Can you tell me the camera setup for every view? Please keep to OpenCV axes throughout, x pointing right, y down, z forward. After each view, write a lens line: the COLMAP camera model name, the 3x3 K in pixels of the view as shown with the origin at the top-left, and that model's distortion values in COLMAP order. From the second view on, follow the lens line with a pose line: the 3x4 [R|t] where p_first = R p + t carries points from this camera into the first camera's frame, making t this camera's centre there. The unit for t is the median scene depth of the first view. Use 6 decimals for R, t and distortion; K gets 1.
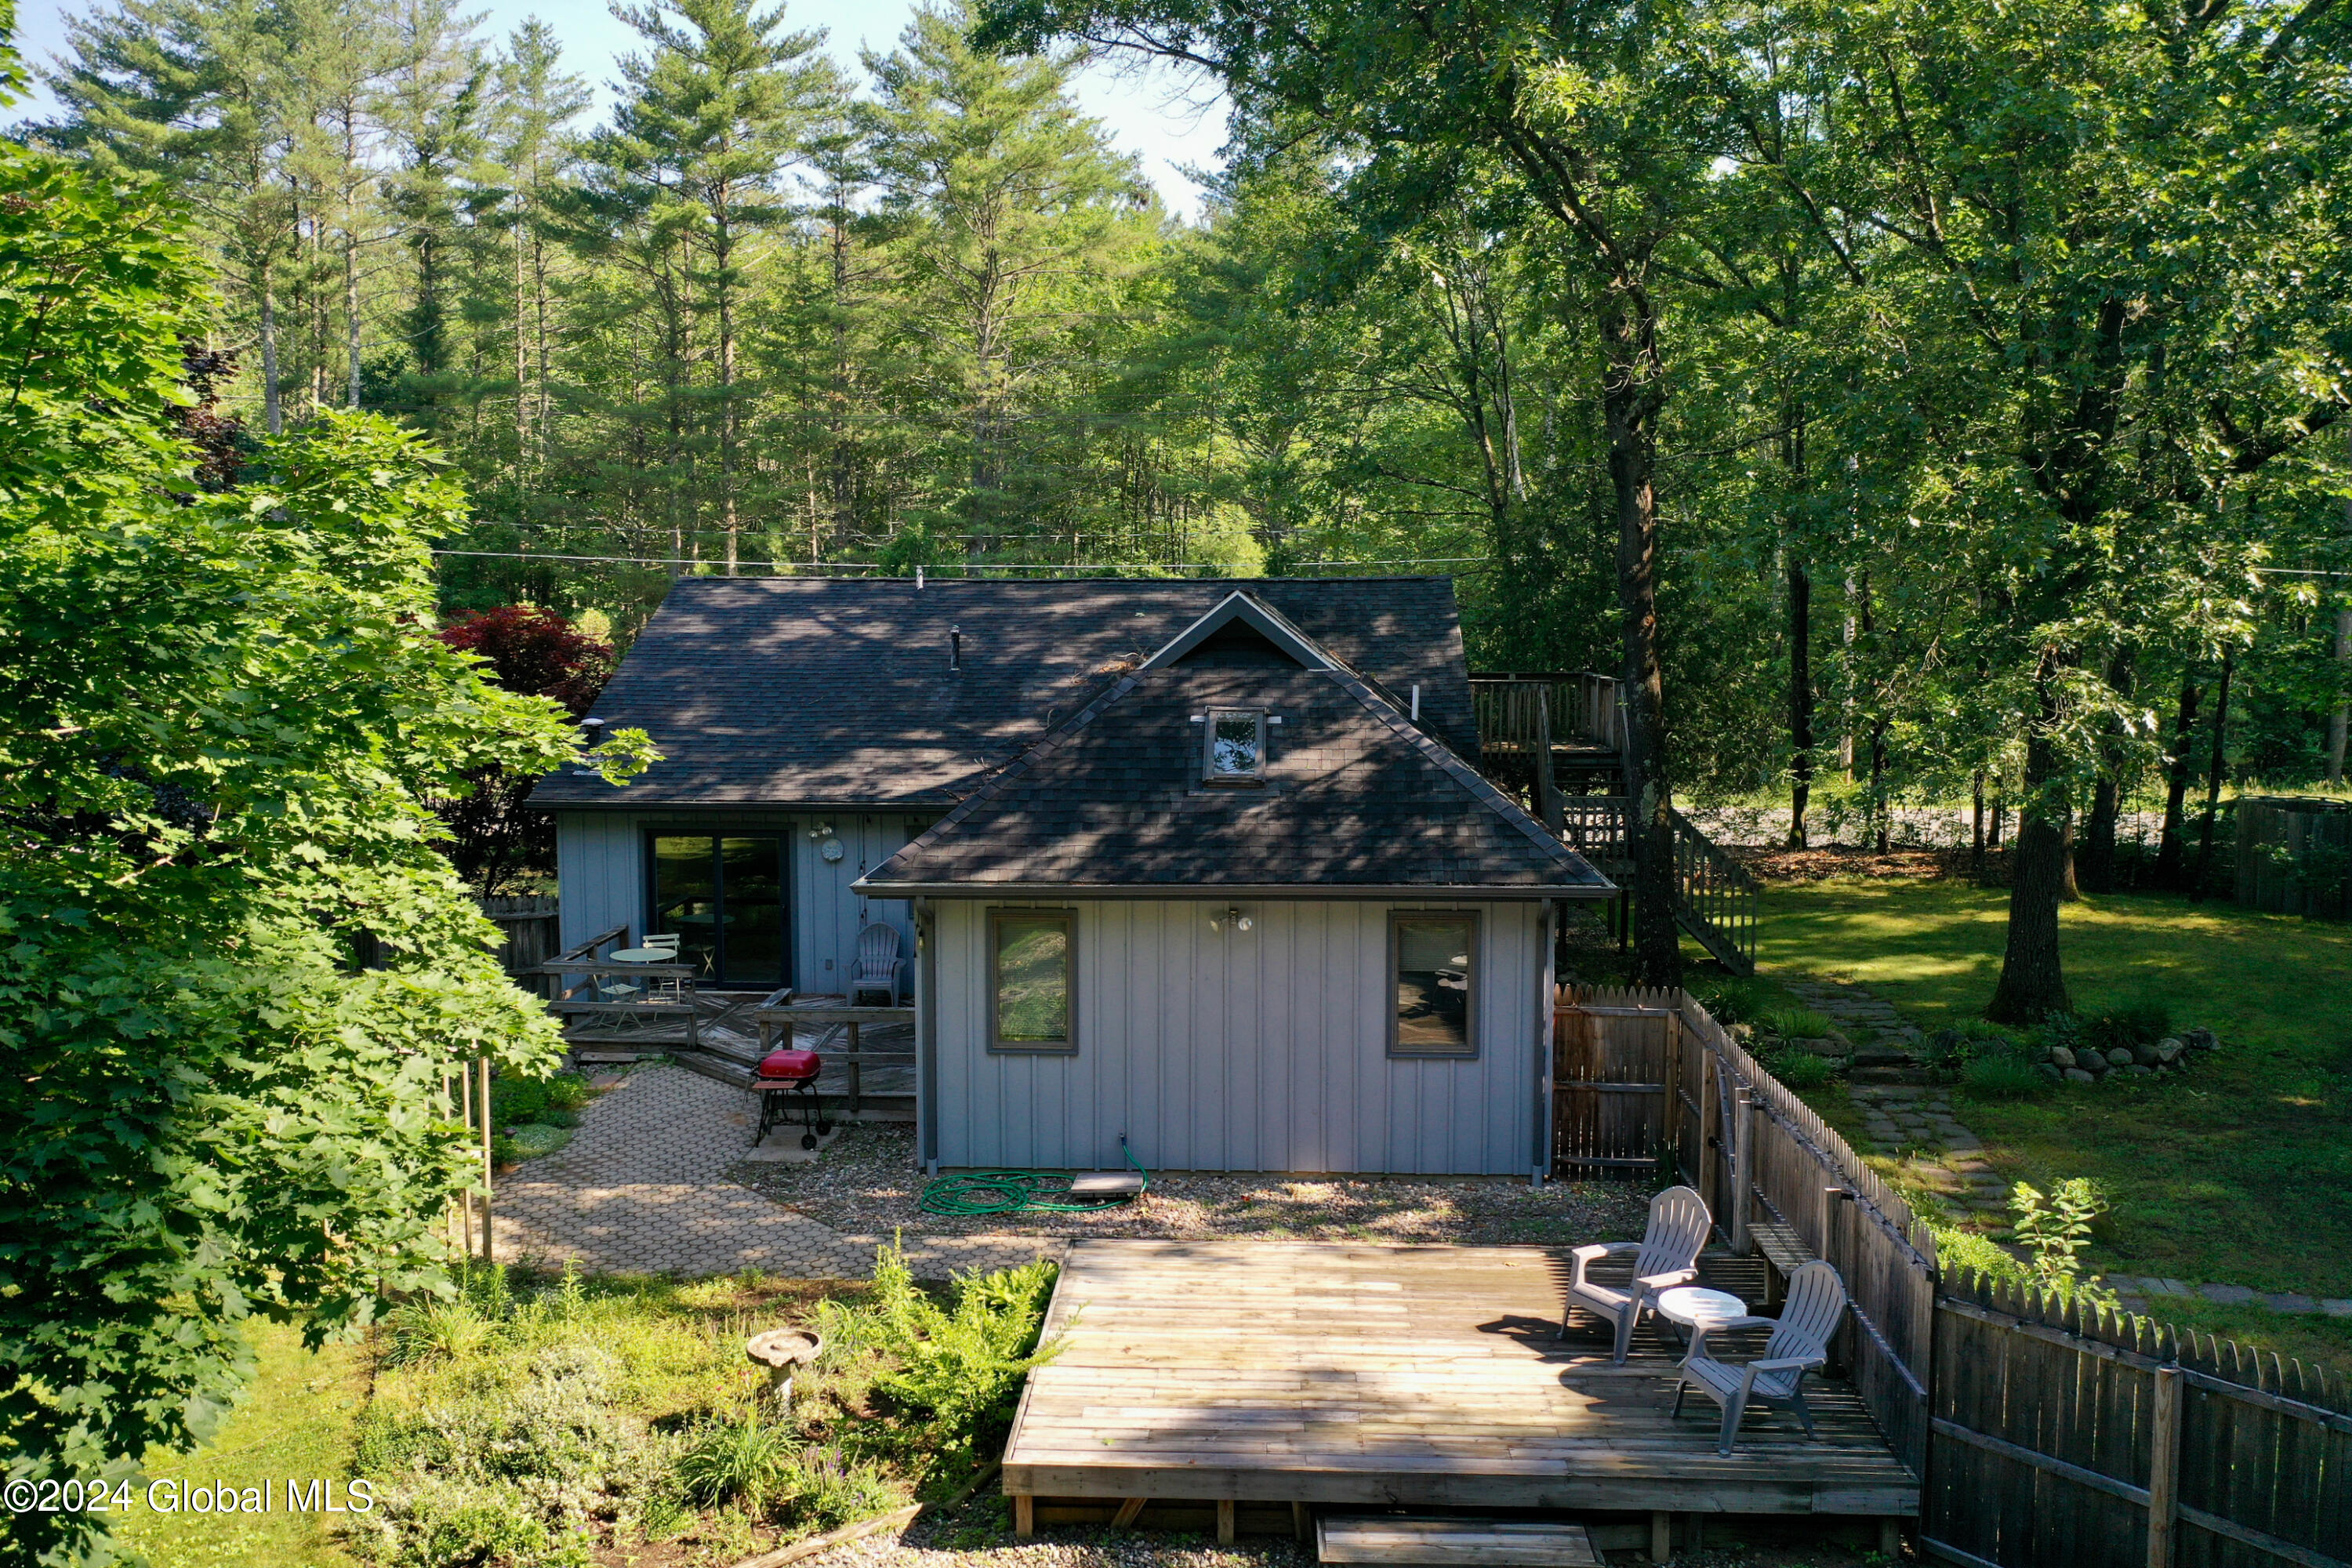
lens RADIAL K [[1868.2, 0, 1174.5], [0, 1868.2, 592.8], [0, 0, 1]] dist [0.023168, -0.003445]
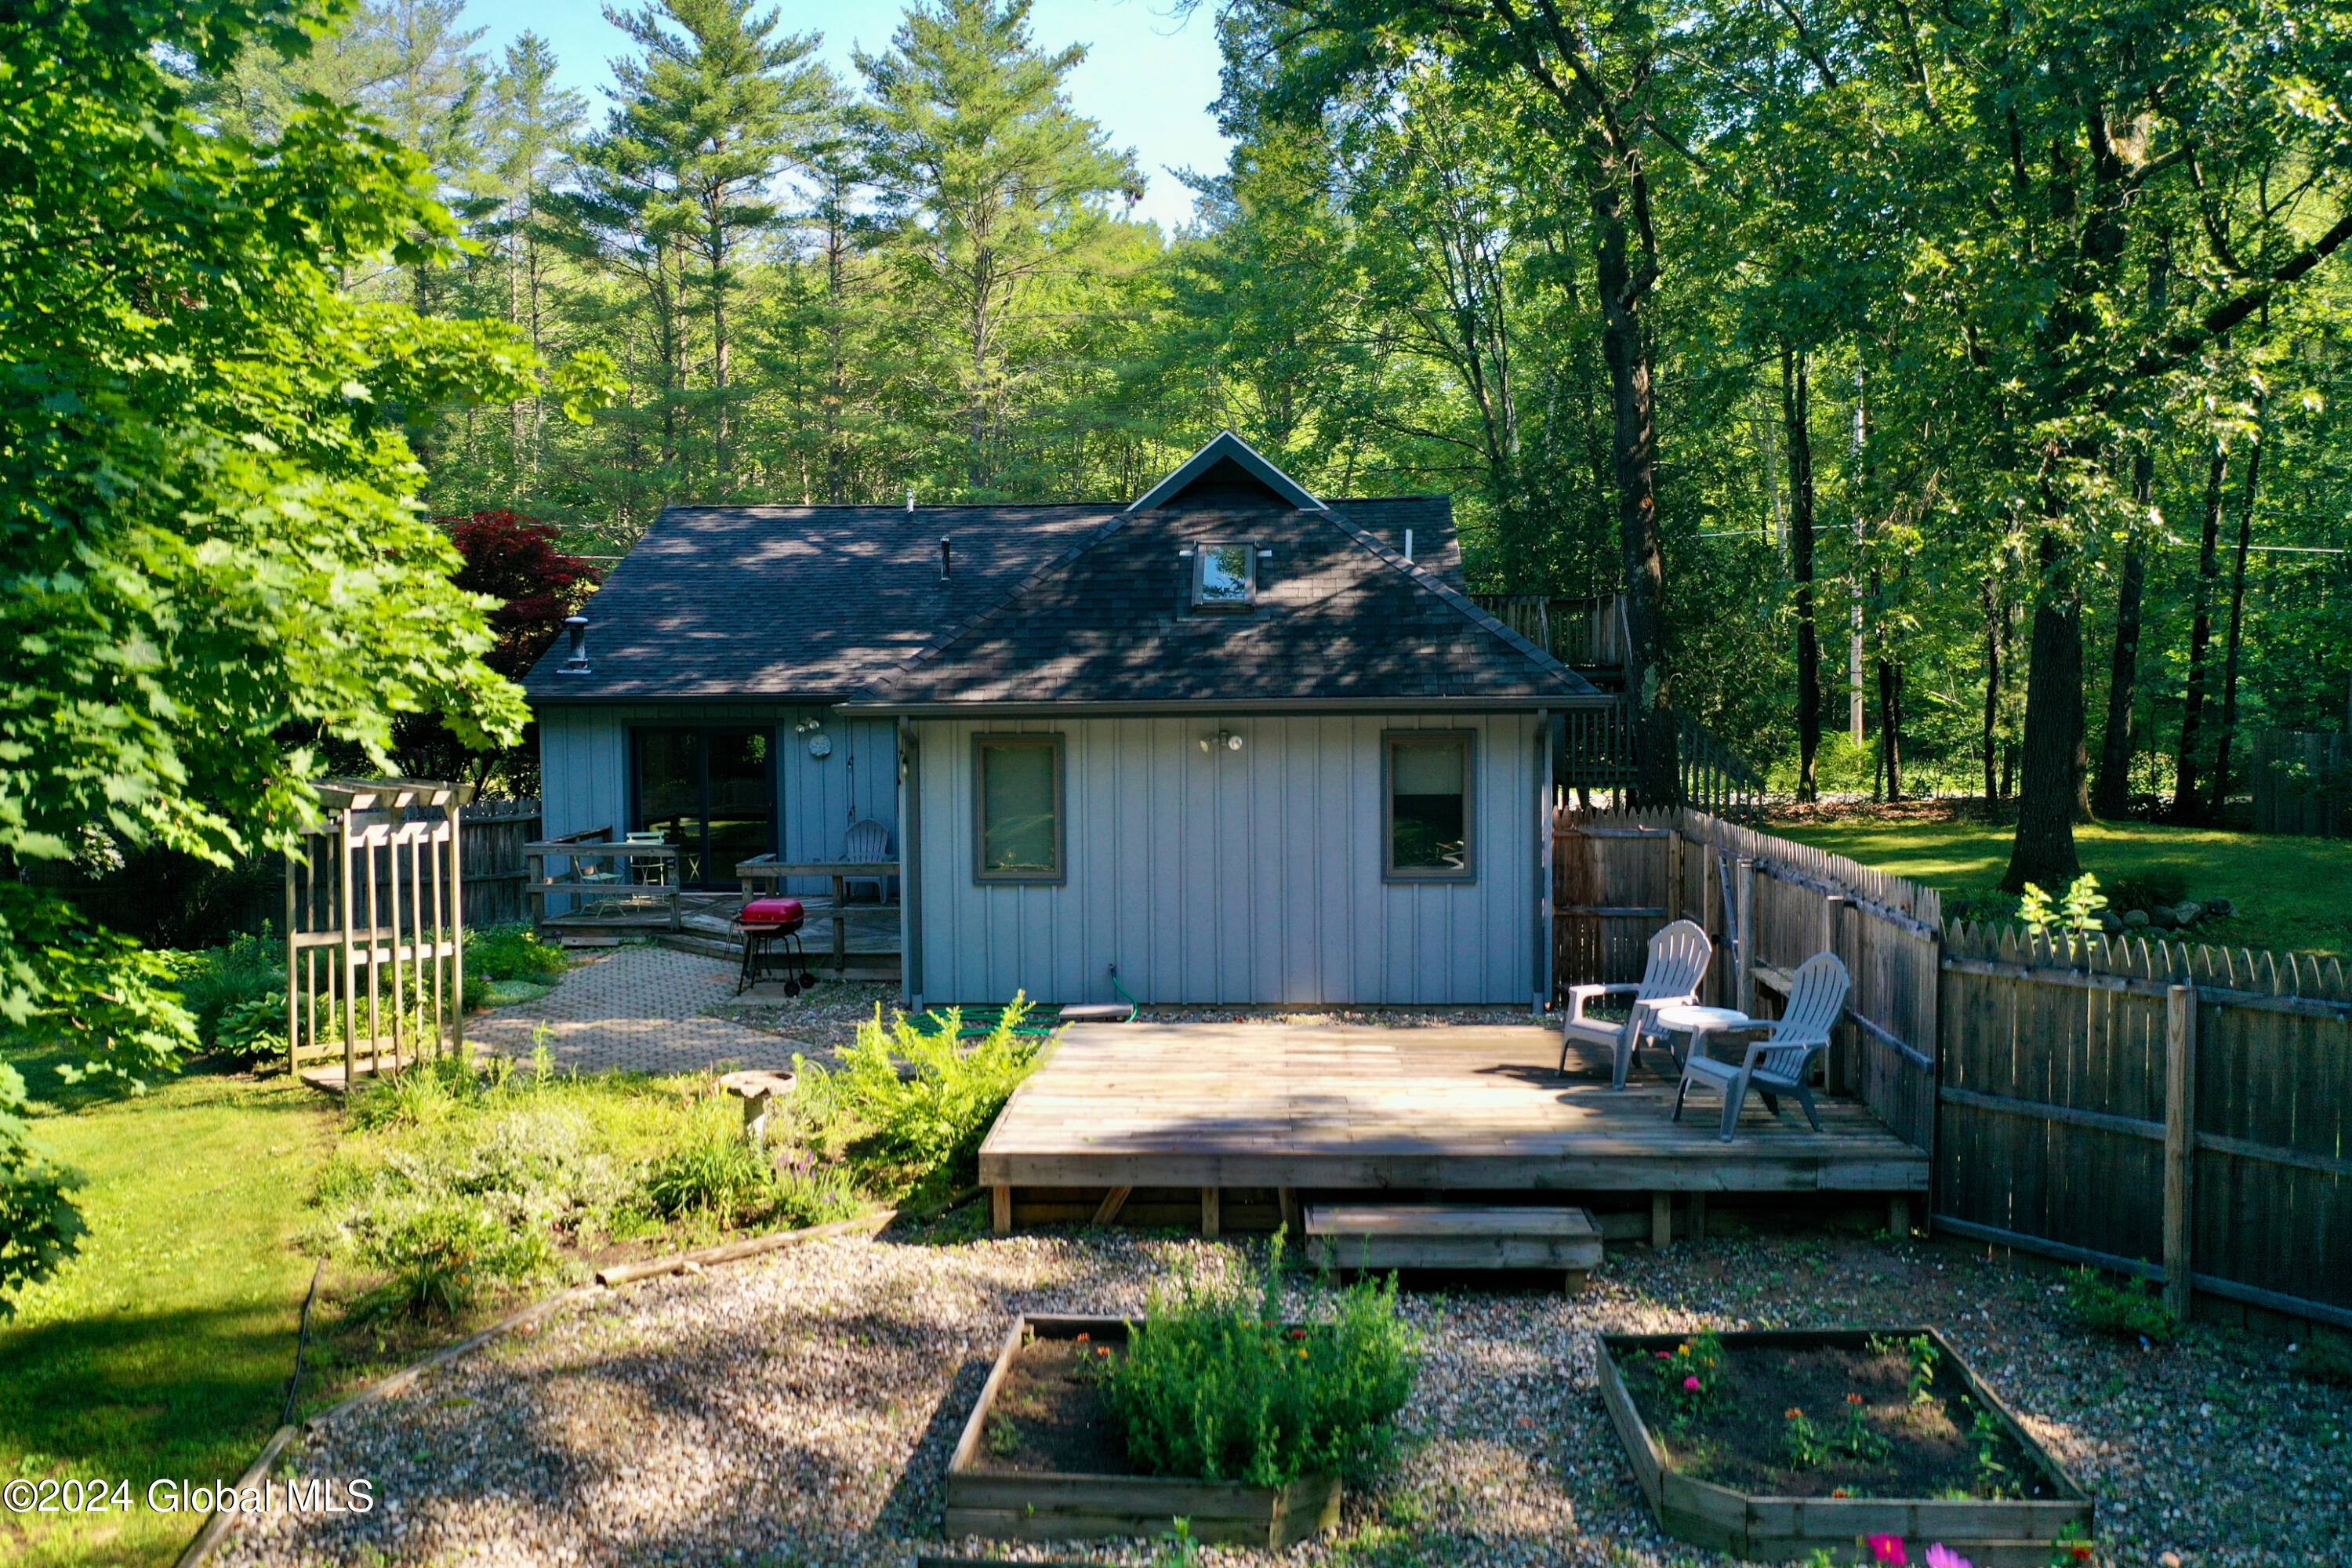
lens RADIAL K [[1868.2, 0, 1195.3], [0, 1868.2, 906.5], [0, 0, 1]] dist [0.023168, -0.003445]
pose [[0.999954, -0.009040, -0.003156, 0.019077], [0.008898, 0.999059, -0.042445, 0.301101], [0.003537, 0.042415, 0.999094, 0.026111]]
